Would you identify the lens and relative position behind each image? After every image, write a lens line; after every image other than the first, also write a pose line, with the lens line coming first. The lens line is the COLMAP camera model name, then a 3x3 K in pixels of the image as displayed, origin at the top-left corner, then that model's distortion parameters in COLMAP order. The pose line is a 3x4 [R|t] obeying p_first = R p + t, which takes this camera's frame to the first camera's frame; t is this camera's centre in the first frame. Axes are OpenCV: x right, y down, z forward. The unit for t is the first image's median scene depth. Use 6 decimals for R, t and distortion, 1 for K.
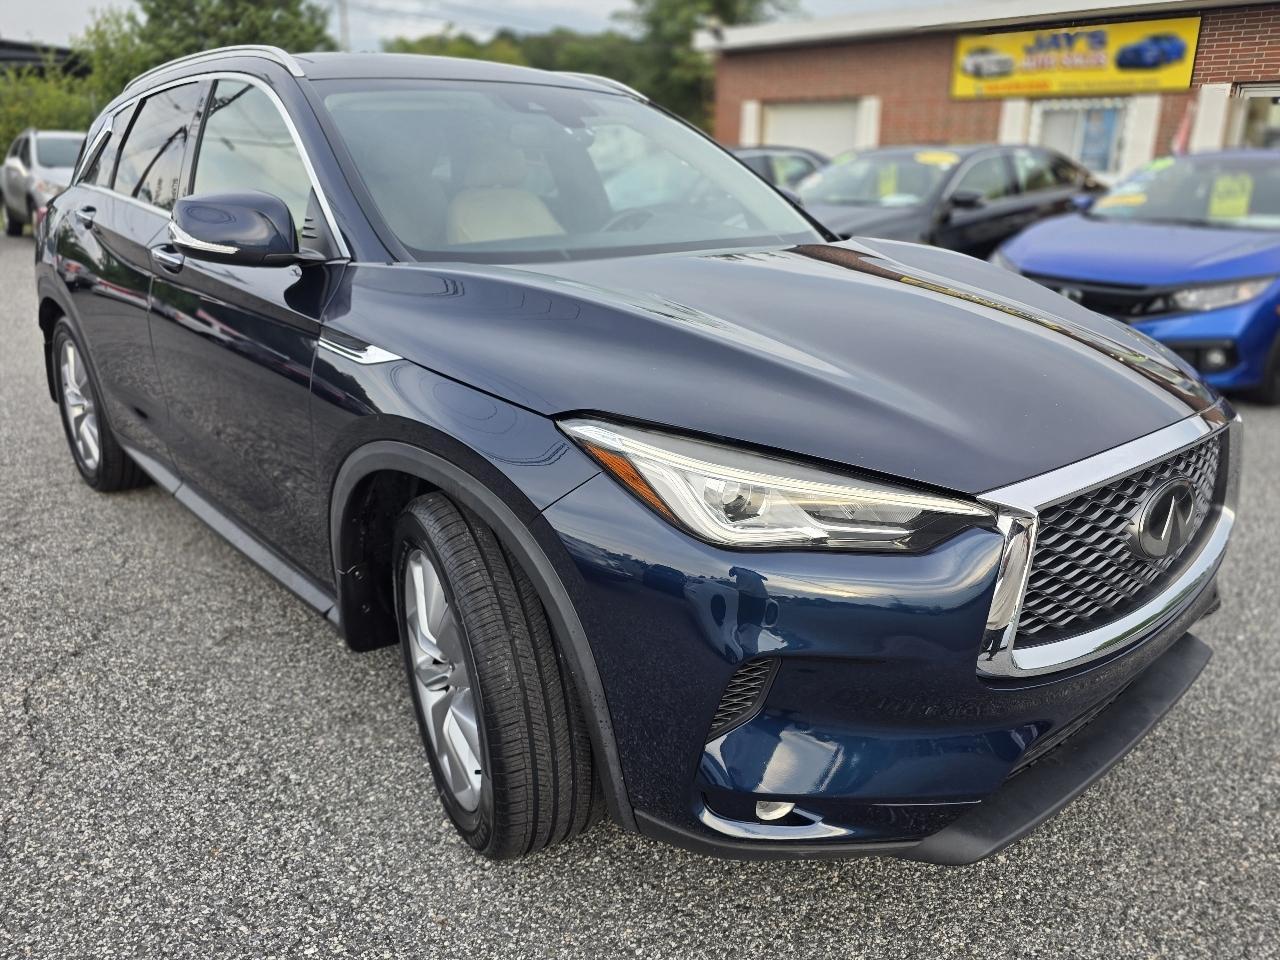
lens RADIAL K [[947.6, 0, 641.4], [0, 947.6, 472.4], [0, 0, 1]] dist [0.055879, -0.059921]
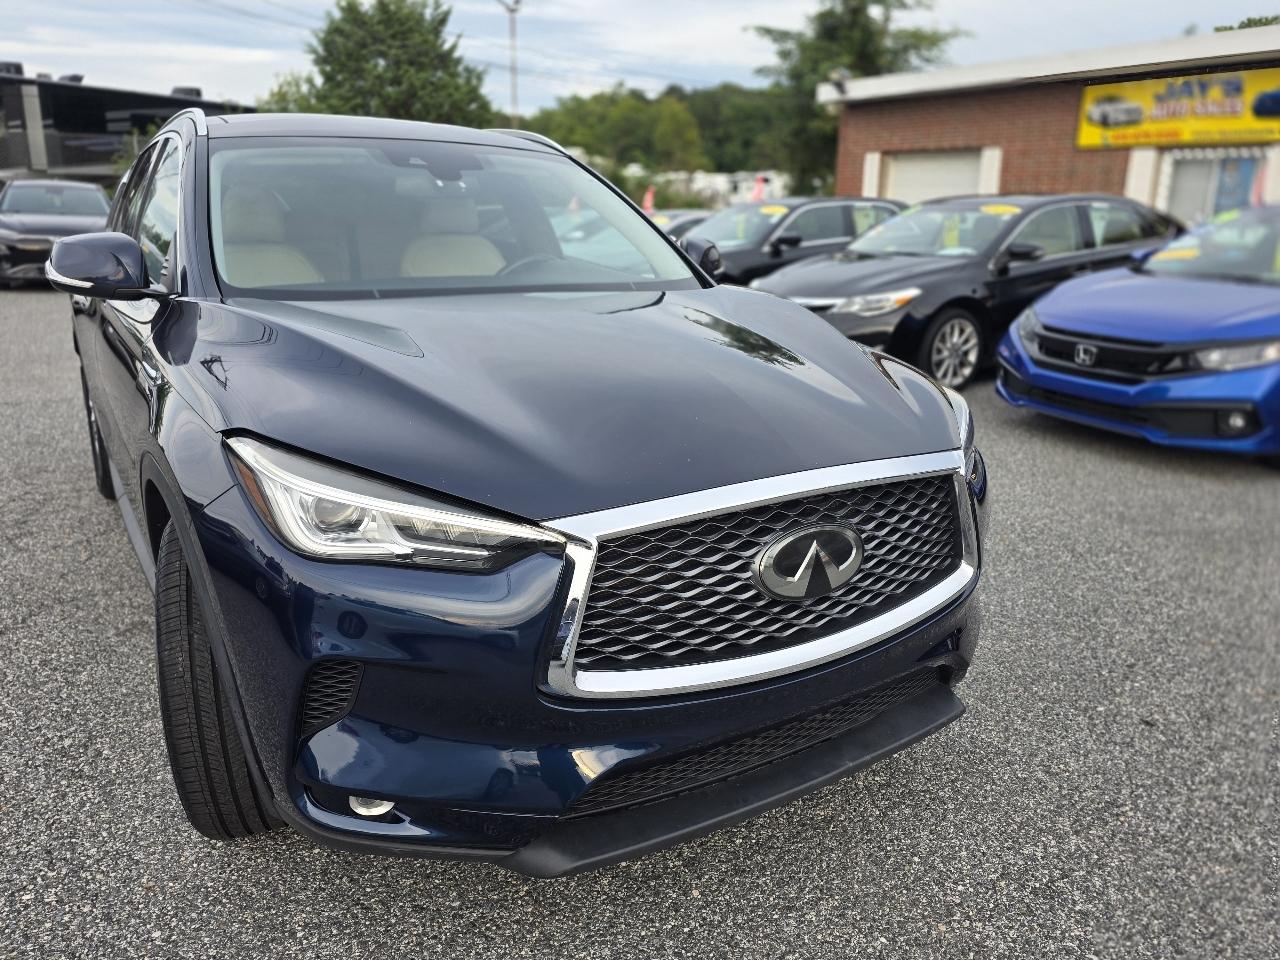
lens RADIAL K [[942.4, 0, 640.0], [0, 942.4, 480.0], [0, 0, 1]] dist [0.057039, -0.056636]
pose [[0.986508, 0.049306, -0.156109, 0.271355], [-0.055332, 0.997872, -0.034493, 0.003026], [0.154076, 0.042666, 0.987137, -0.012689]]
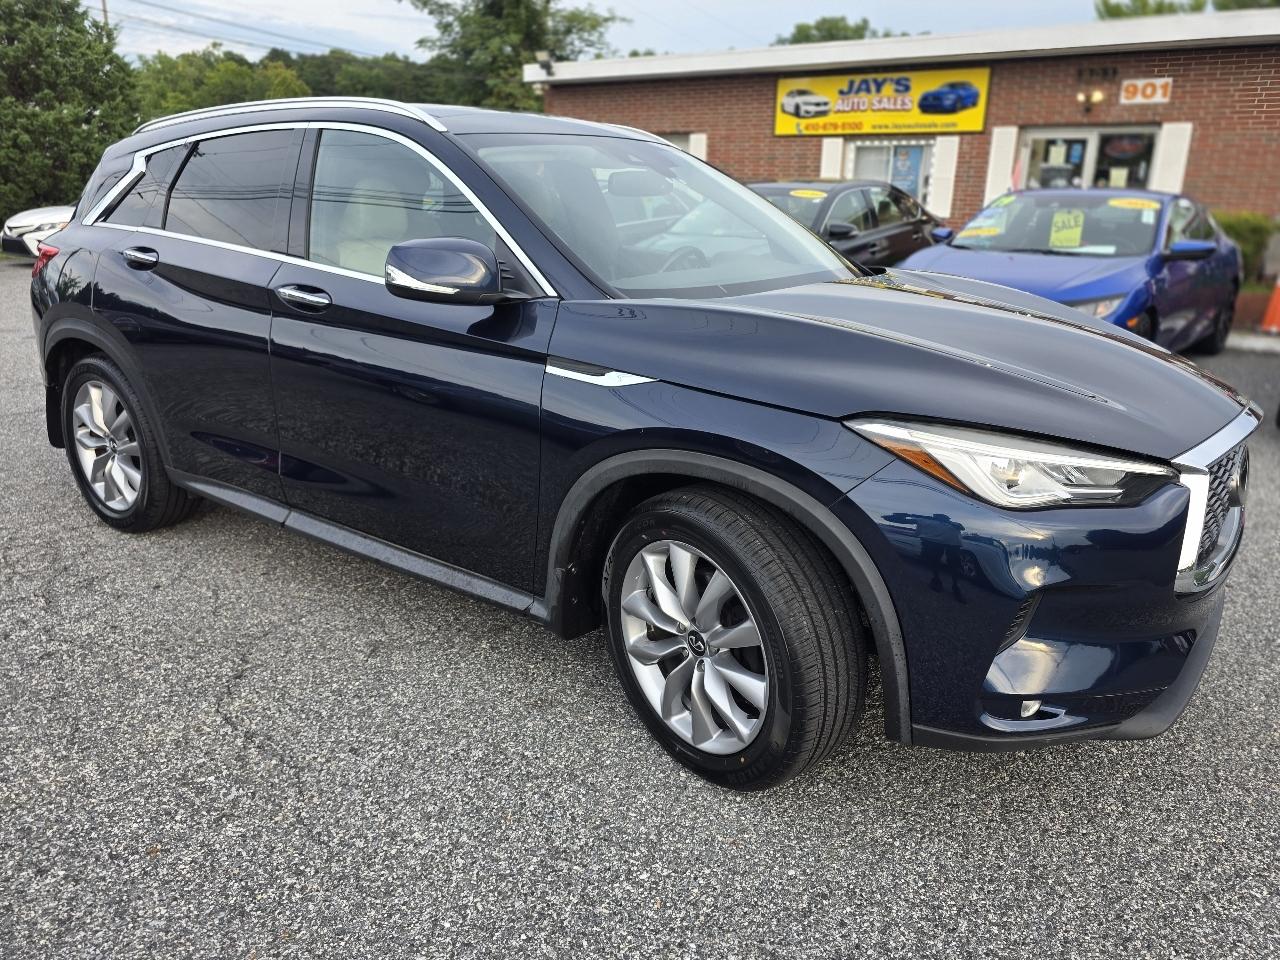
lens RADIAL K [[946.4, 0, 634.1], [0, 946.4, 490.3], [0, 0, 1]] dist [0.061562, -0.066371]
pose [[0.979593, -0.056143, 0.192993, -0.291297], [0.057845, 0.998320, -0.003191, 0.011870], [-0.192489, 0.014290, 0.981195, -0.088348]]
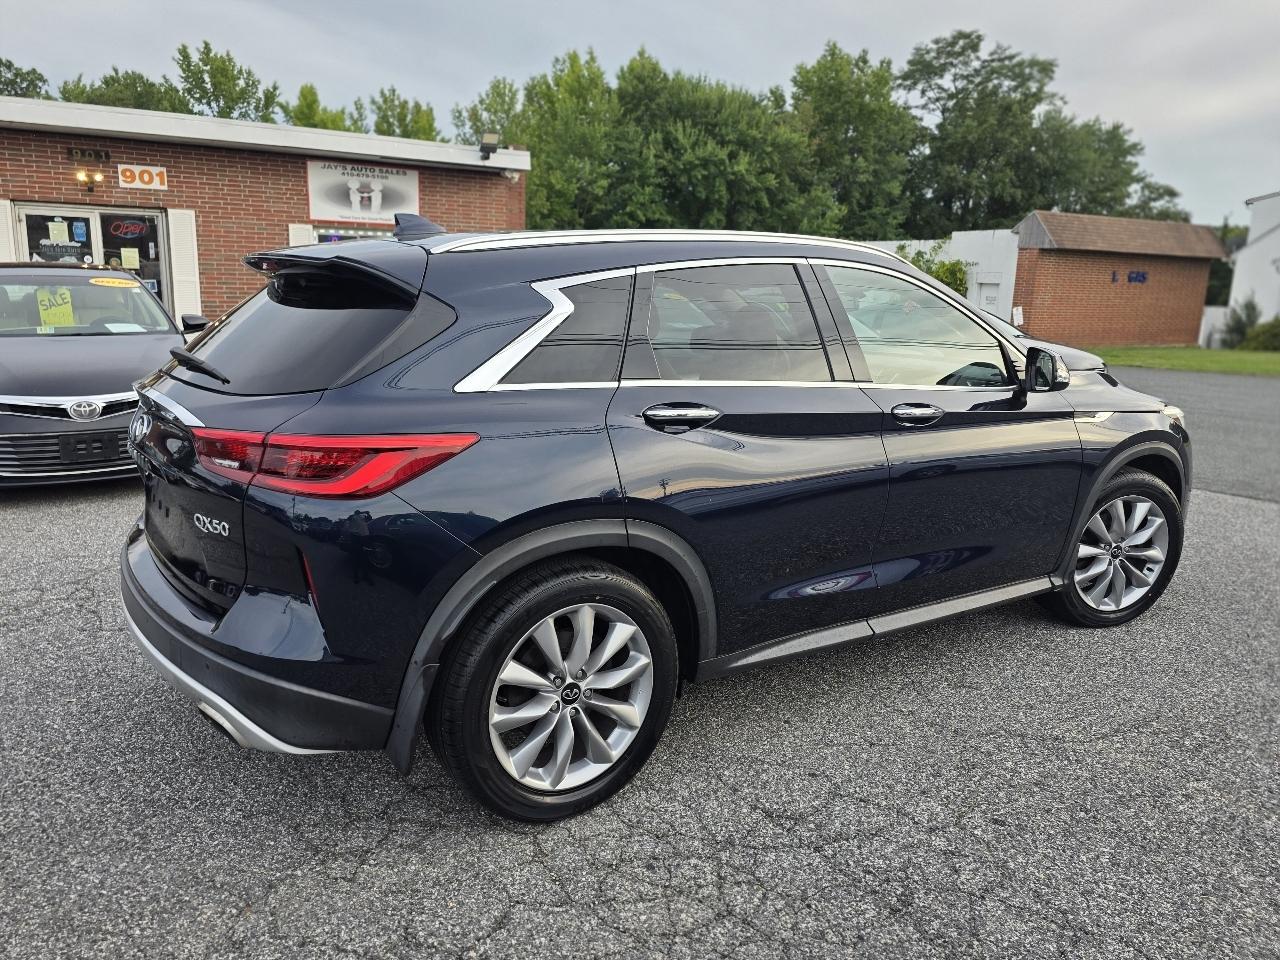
lens RADIAL K [[947.6, 0, 641.4], [0, 947.6, 472.4], [0, 0, 1]] dist [0.055879, -0.059921]
pose [[0.126802, -0.209300, 0.969595, -1.423052], [0.294916, 0.941237, 0.164610, -0.376230], [-0.947072, 0.265077, 0.181077, 0.934953]]
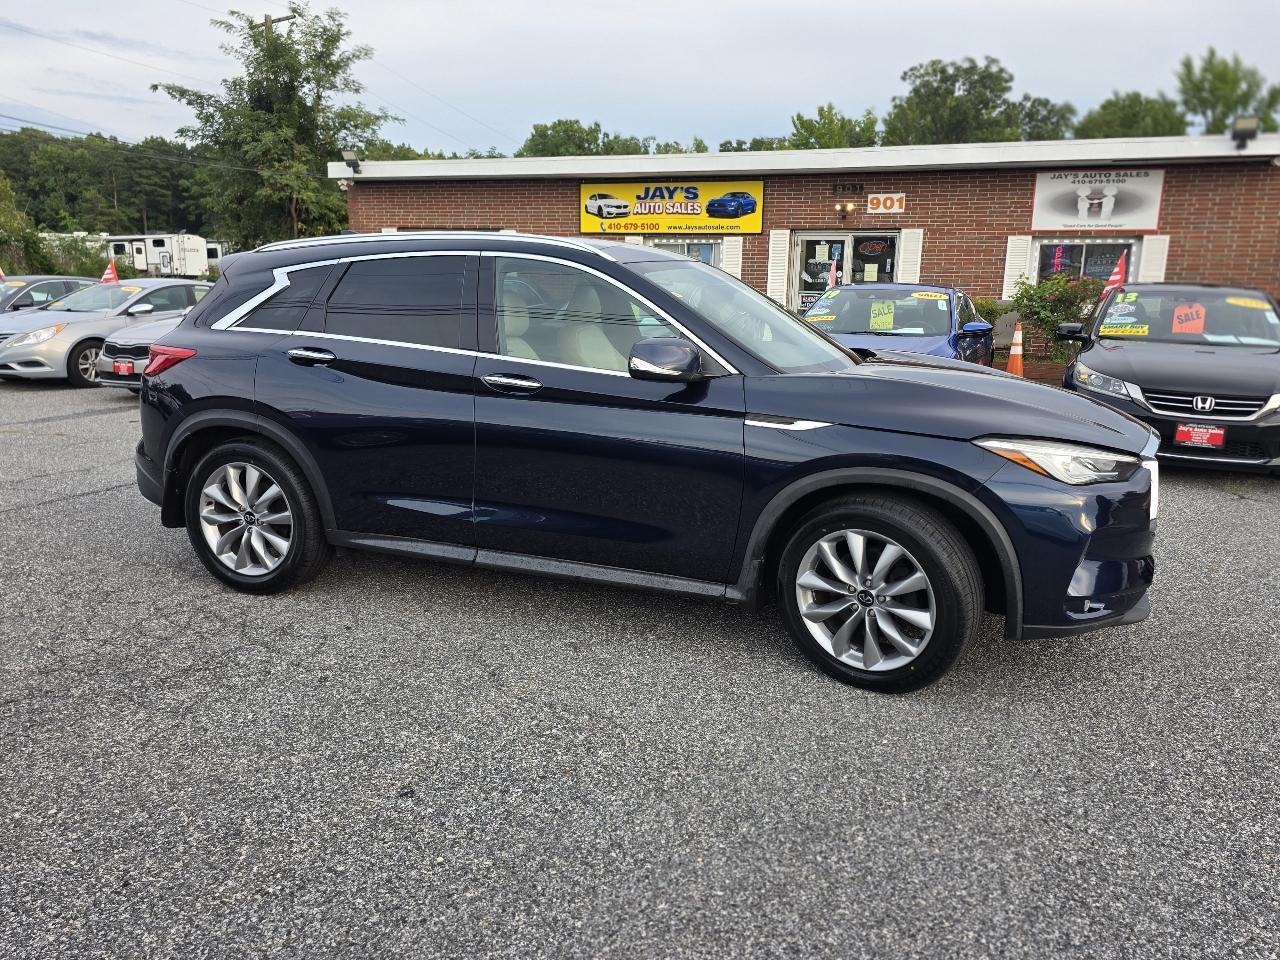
lens RADIAL K [[943.5, 0, 650.3], [0, 943.5, 478.4], [0, 0, 1]] dist [0.057456, -0.056278]
pose [[0.886244, -0.095731, 0.453218, -0.788810], [0.142204, 0.987394, -0.069509, 0.033452], [-0.440850, 0.126051, 0.888686, -0.249392]]
